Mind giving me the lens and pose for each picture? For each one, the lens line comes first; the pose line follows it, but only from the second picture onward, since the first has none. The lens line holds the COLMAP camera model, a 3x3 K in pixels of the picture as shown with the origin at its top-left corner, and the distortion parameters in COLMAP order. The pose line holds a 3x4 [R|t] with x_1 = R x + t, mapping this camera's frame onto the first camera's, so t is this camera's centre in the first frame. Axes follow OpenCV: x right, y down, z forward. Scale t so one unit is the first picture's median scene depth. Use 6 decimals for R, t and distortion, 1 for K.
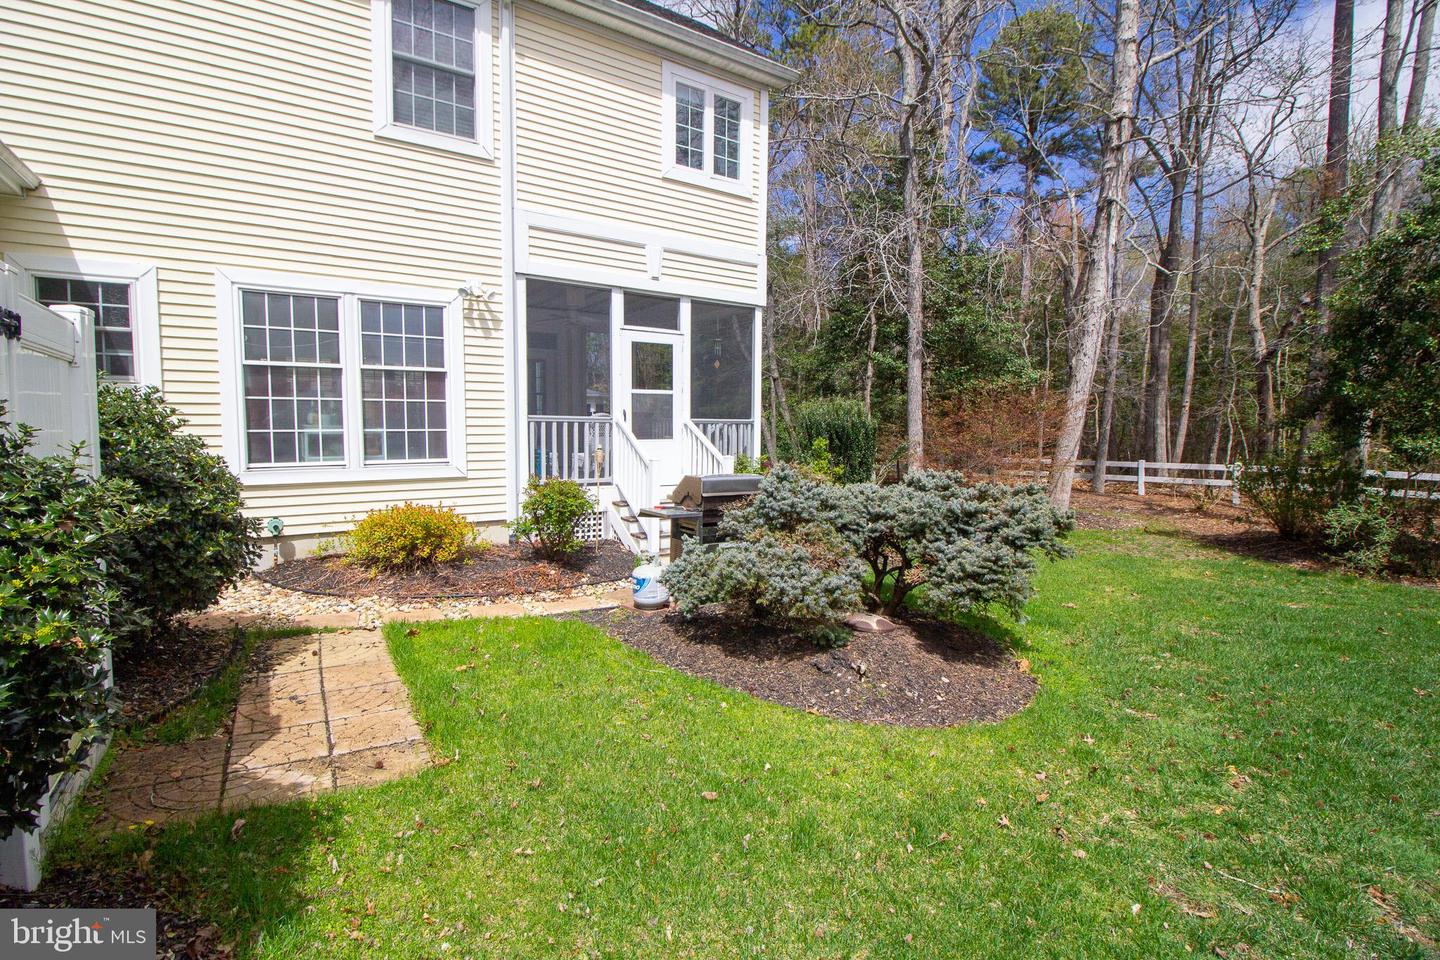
lens RADIAL K [[680.2, 0, 726.0], [0, 680.2, 463.5], [0, 0, 1]] dist [0.013353, -0.020495]
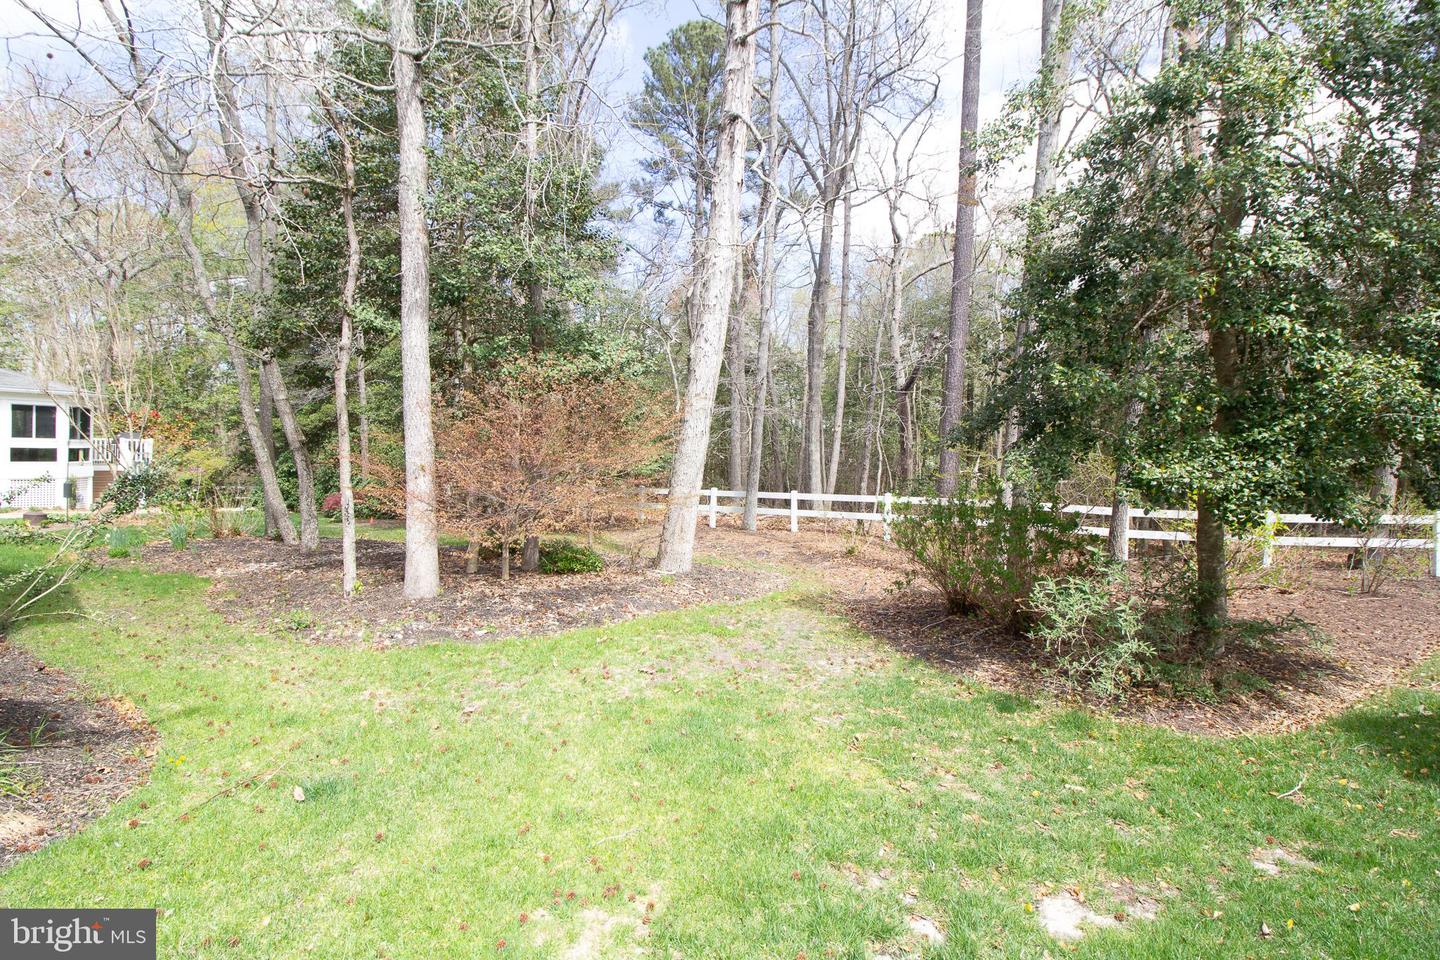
lens RADIAL K [[680.2, 0, 726.0], [0, 680.2, 463.5], [0, 0, 1]] dist [0.013353, -0.020495]
pose [[0.912749, 0.008539, 0.408431, 0.186800], [0.008000, 0.999216, -0.038770, -0.006752], [-0.408442, 0.038654, 0.911965, 0.261196]]
